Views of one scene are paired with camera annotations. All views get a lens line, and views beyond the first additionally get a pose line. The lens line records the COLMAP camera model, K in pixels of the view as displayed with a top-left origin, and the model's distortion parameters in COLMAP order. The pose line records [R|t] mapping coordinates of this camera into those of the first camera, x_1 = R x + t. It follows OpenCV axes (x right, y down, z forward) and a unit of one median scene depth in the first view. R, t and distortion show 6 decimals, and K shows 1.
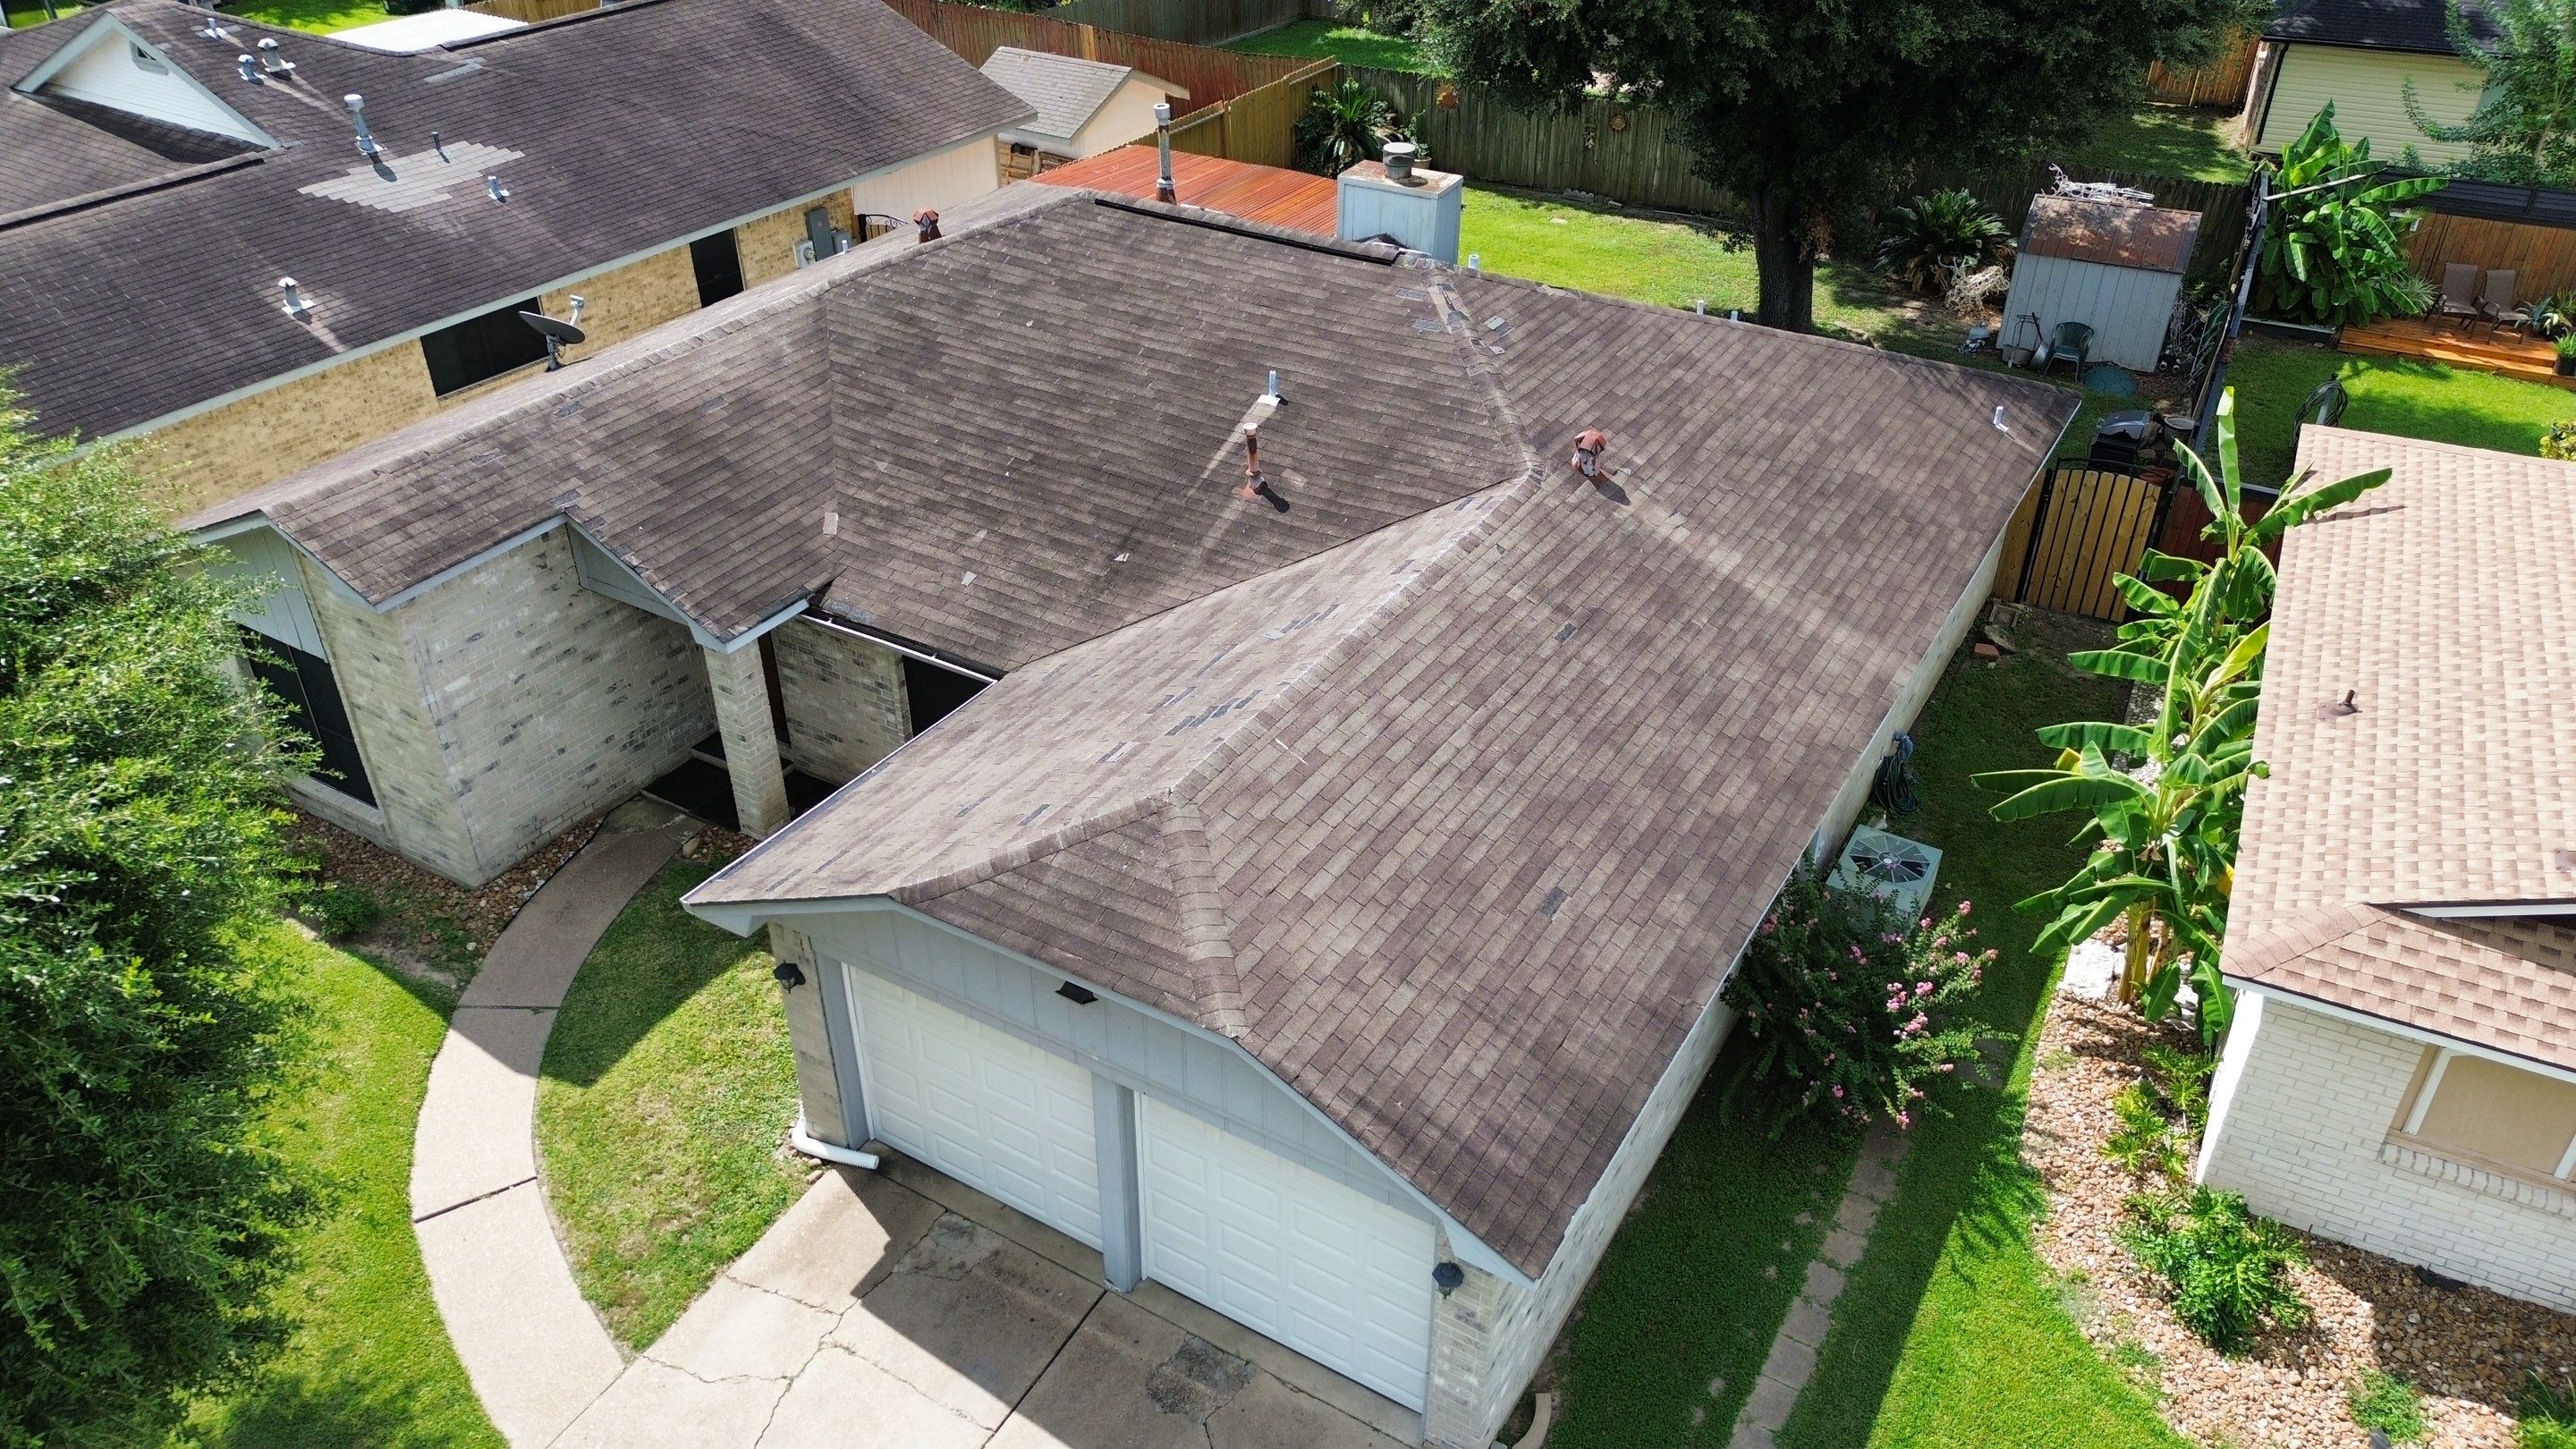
lens RADIAL K [[1811.7, 0, 1297.3], [0, 1811.7, 724.5], [0, 0, 1]] dist [0.061633, -0.056961]
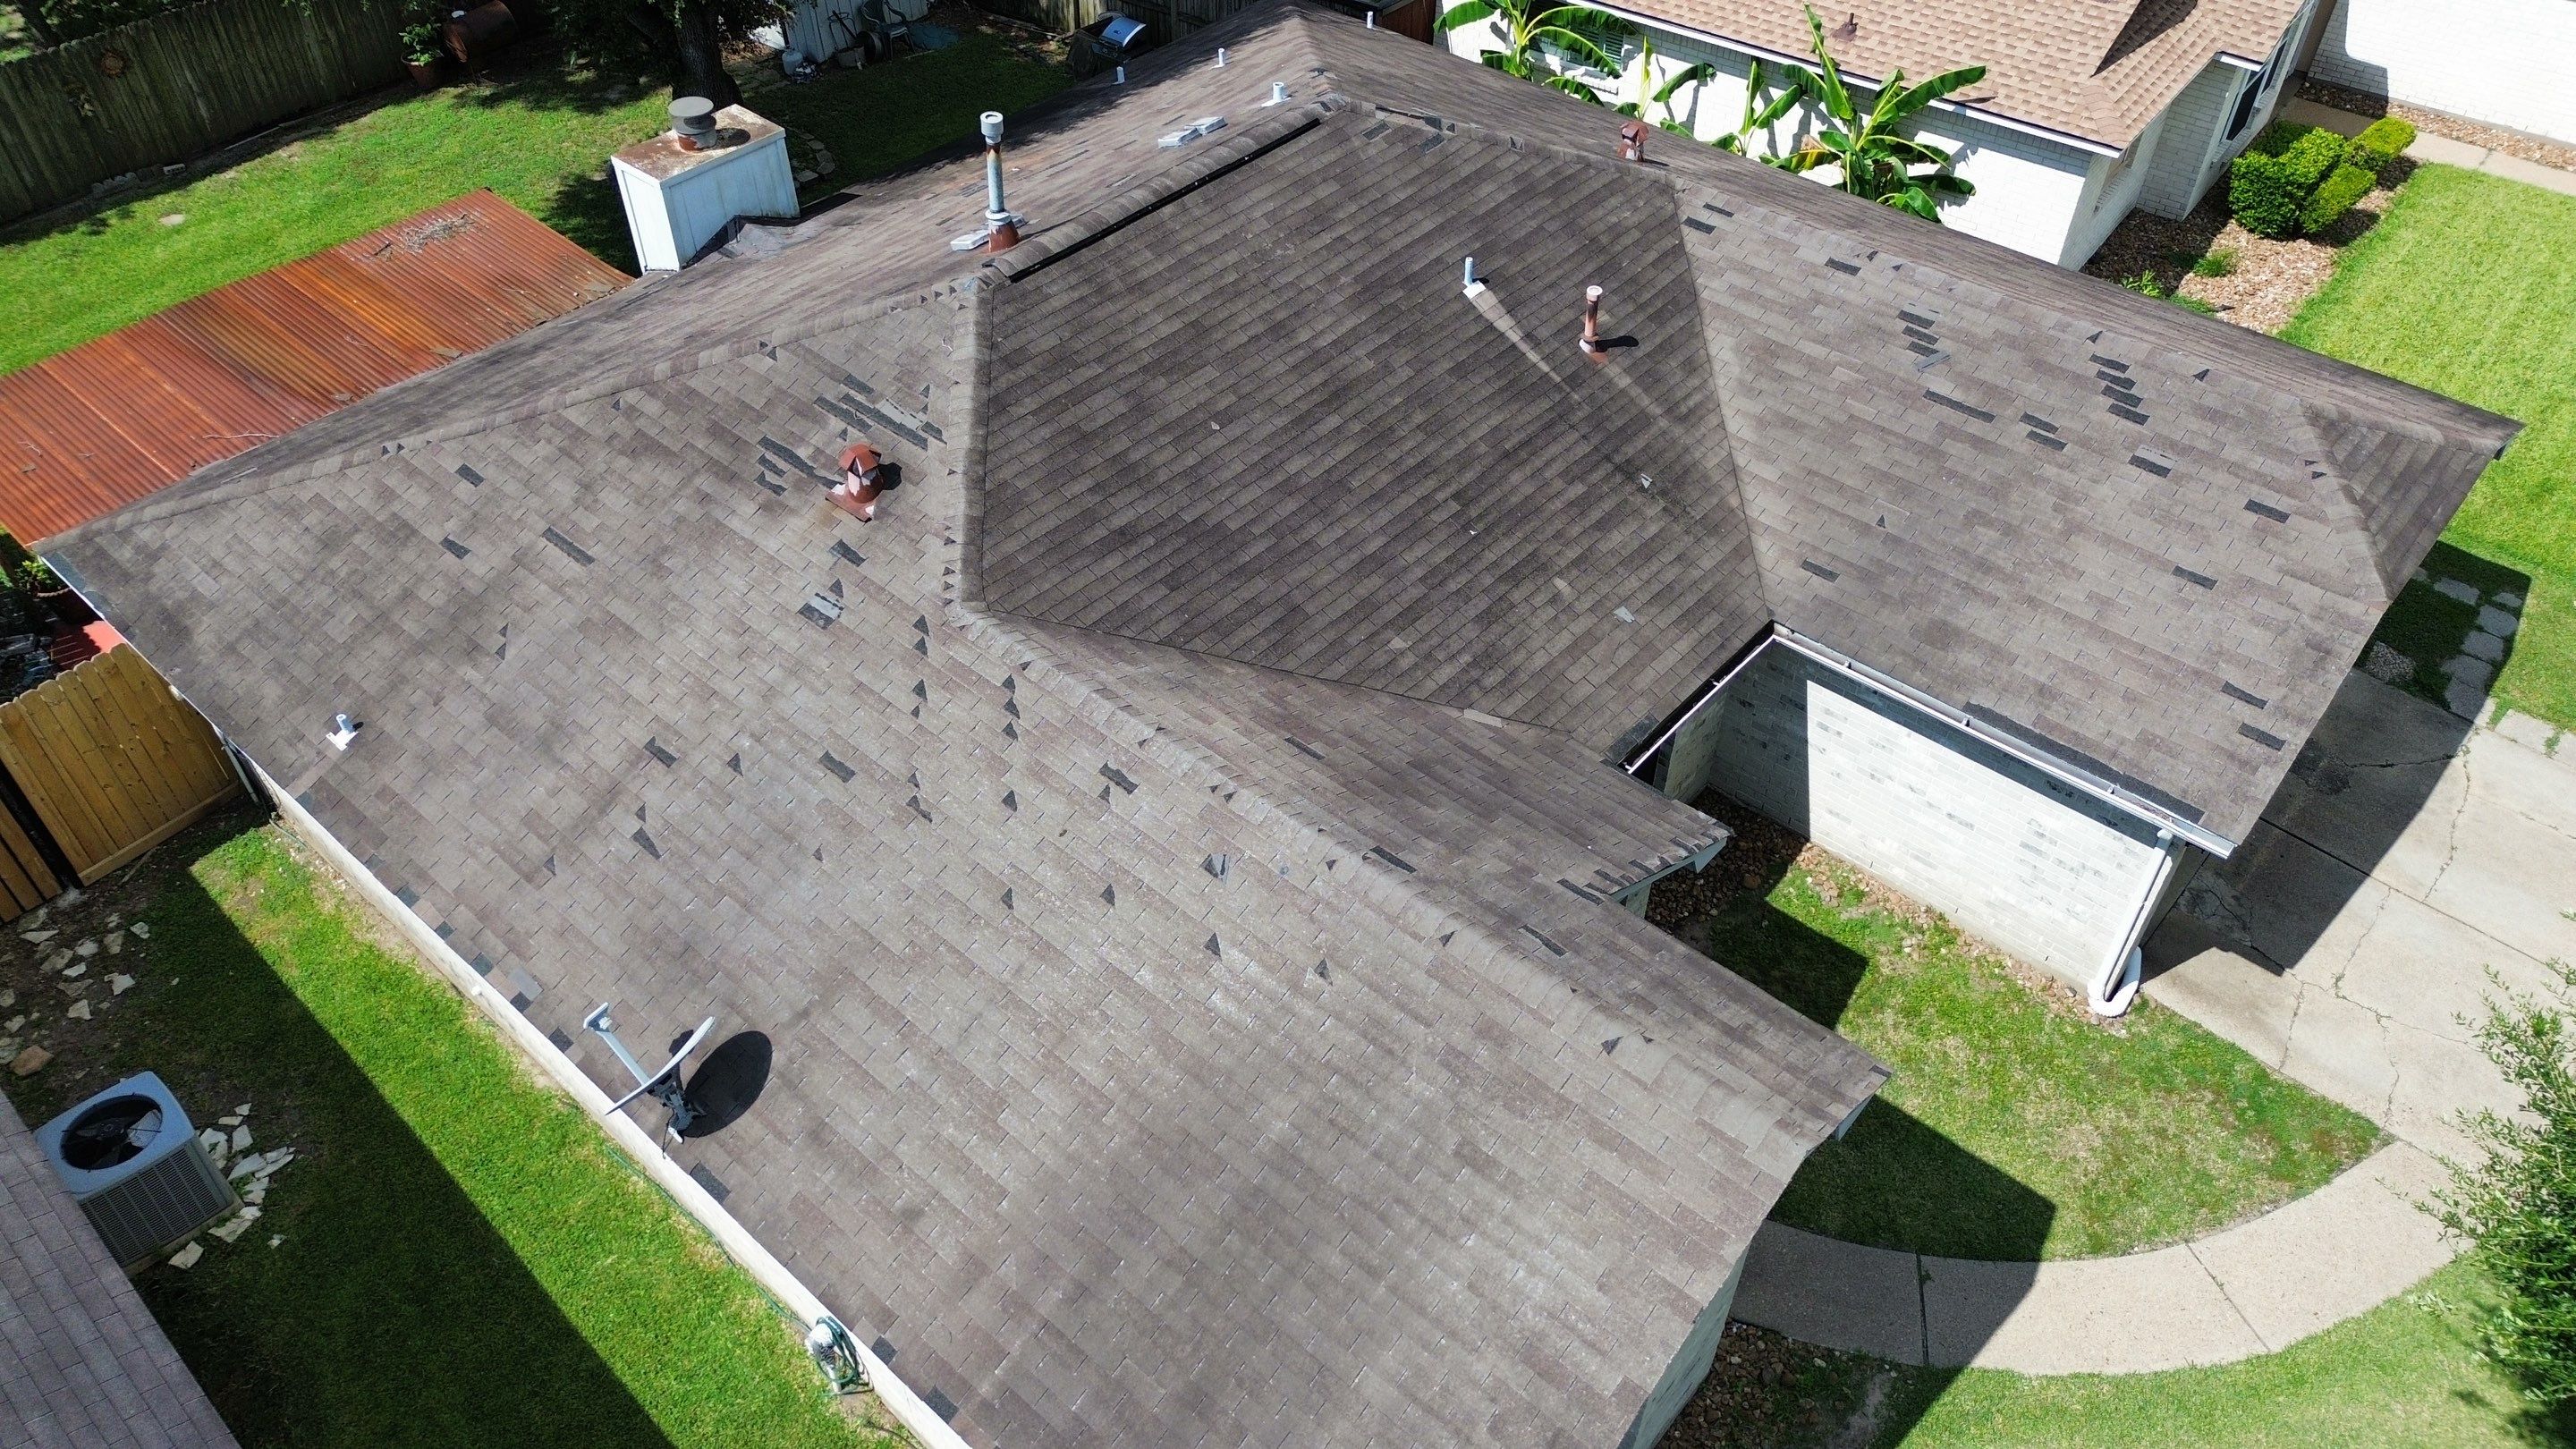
lens RADIAL K [[1811.7, 0, 1287.7], [0, 1811.7, 723.4], [0, 0, 1]] dist [0.061633, -0.056961]
pose [[0.179281, -0.682890, 0.708181, -0.838243], [0.539225, 0.670293, 0.509847, -0.559254], [-0.822858, 0.290463, 0.488402, 0.723022]]
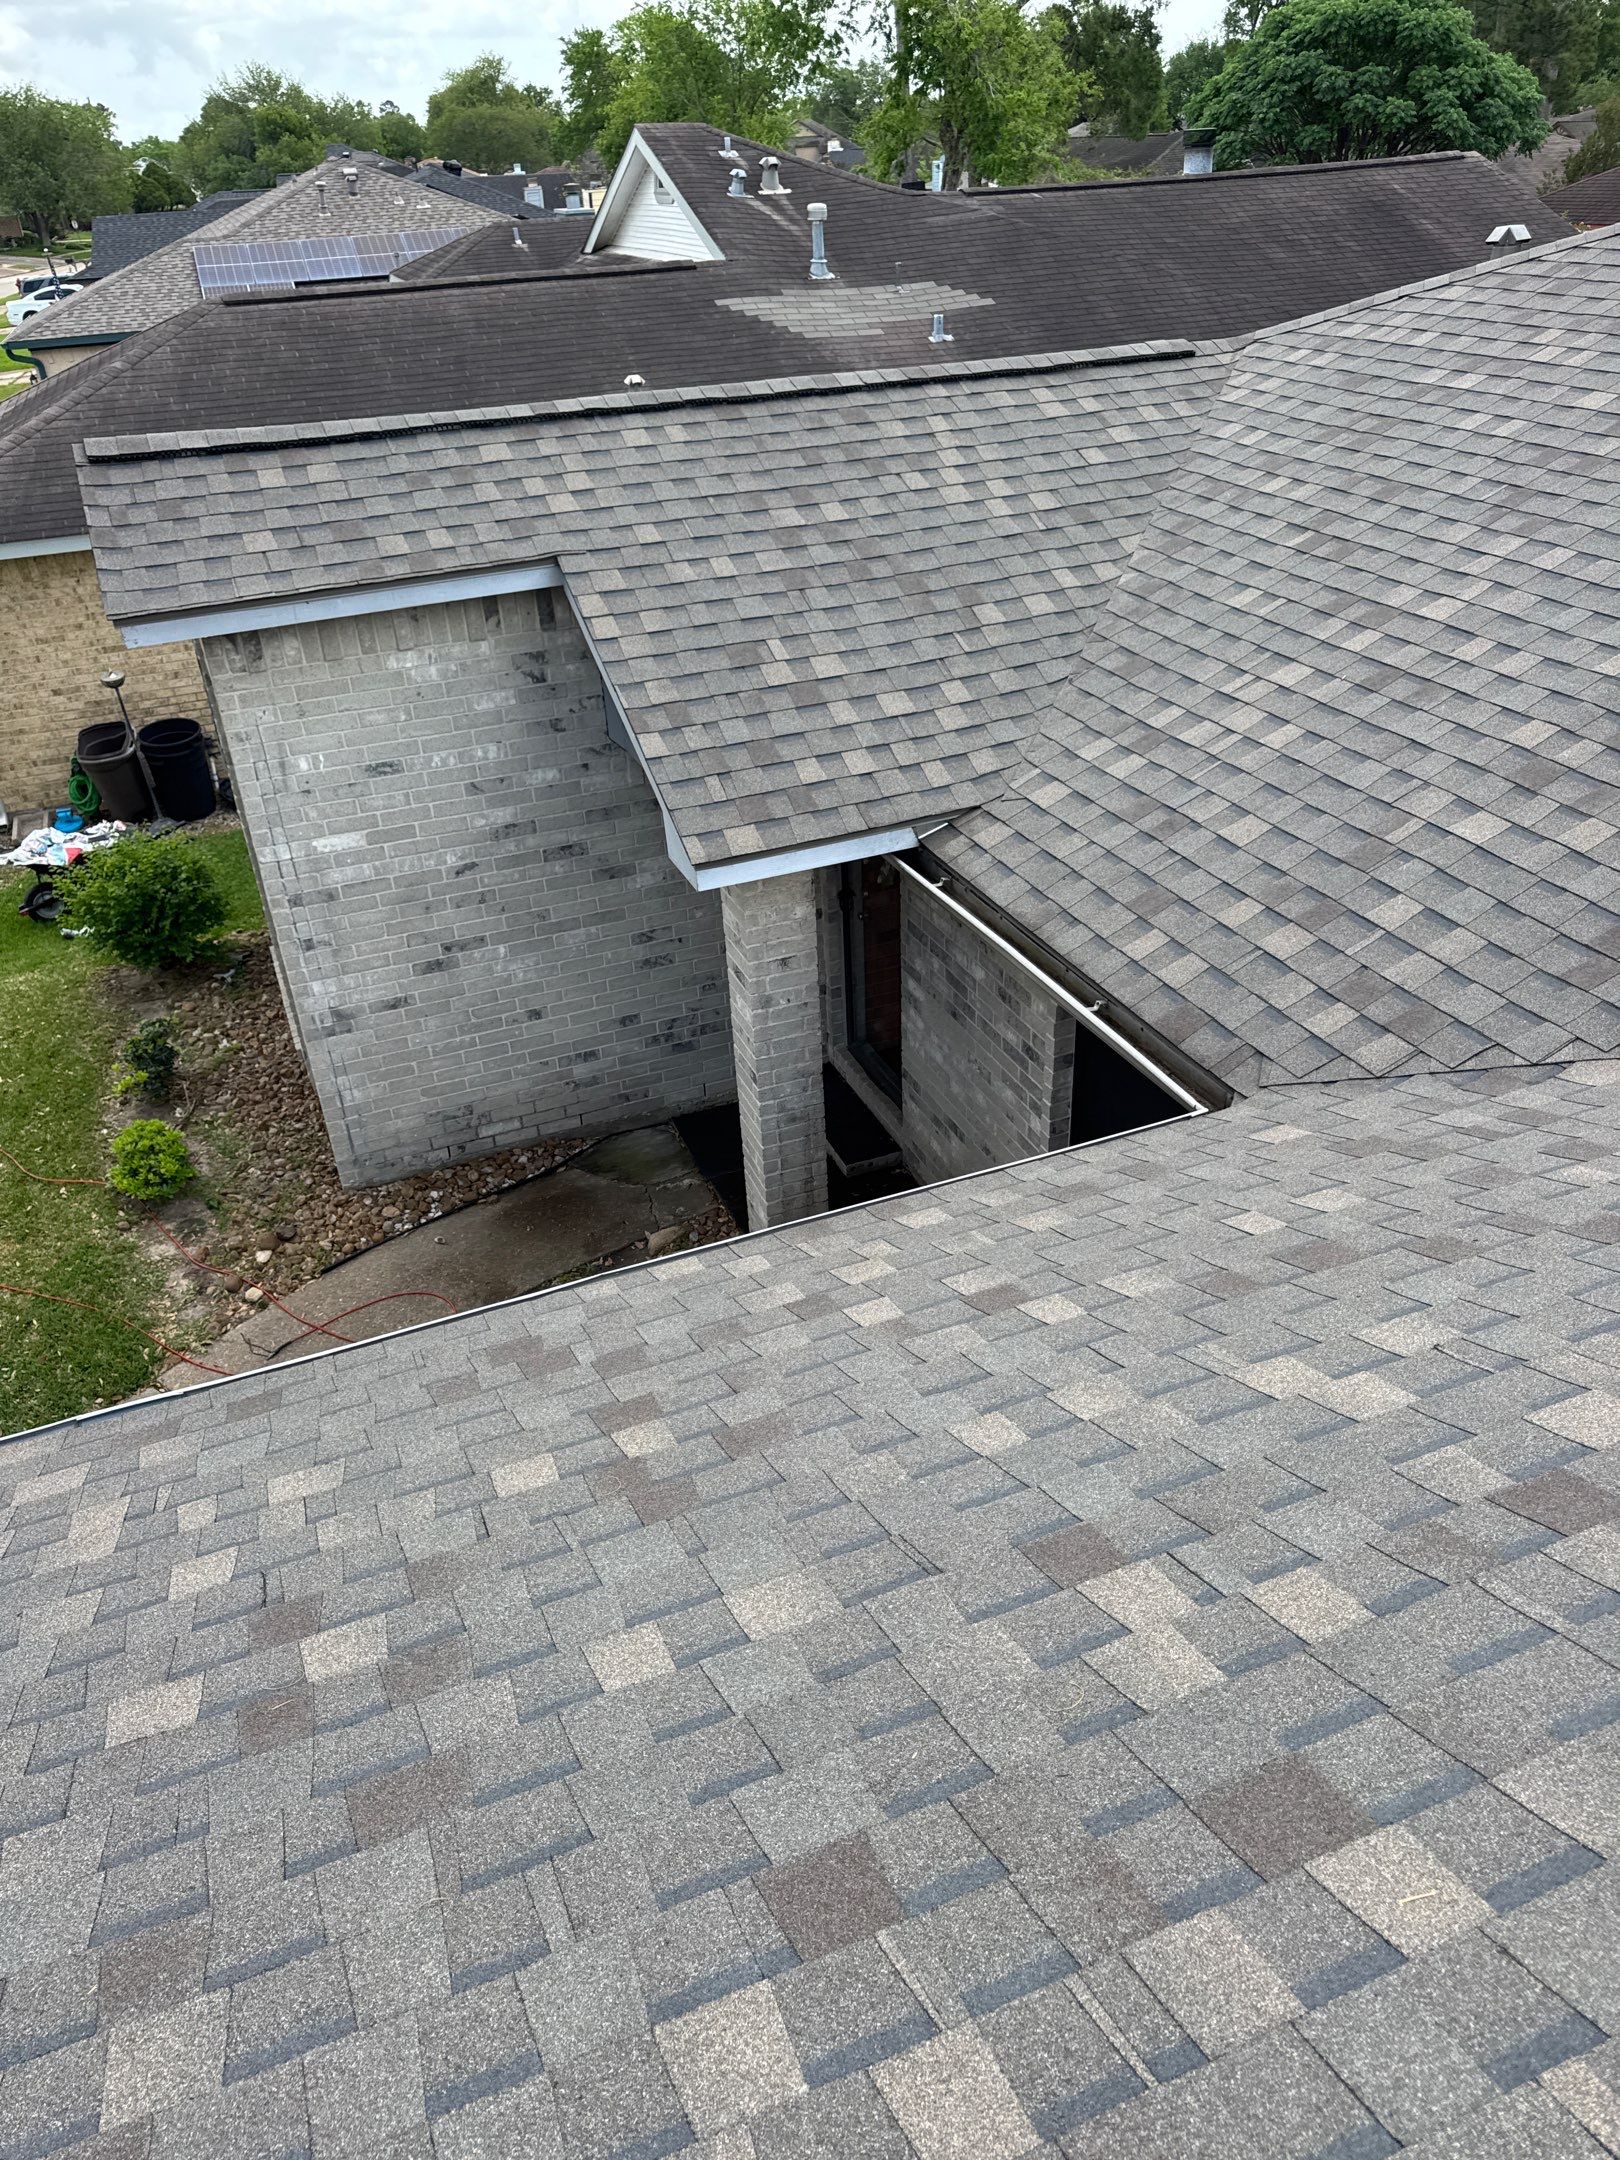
lens RADIAL K [[1500.3, 0, 823.4], [0, 1500.3, 1157.4], [0, 0, 1]] dist [-0.005476, -0.009118]
pose [[0.803713, 0.307975, -0.509114, -0.066386], [-0.291606, 0.949703, 0.114153, -0.025470], [0.518663, 0.056715, 0.853096, 0.660953]]
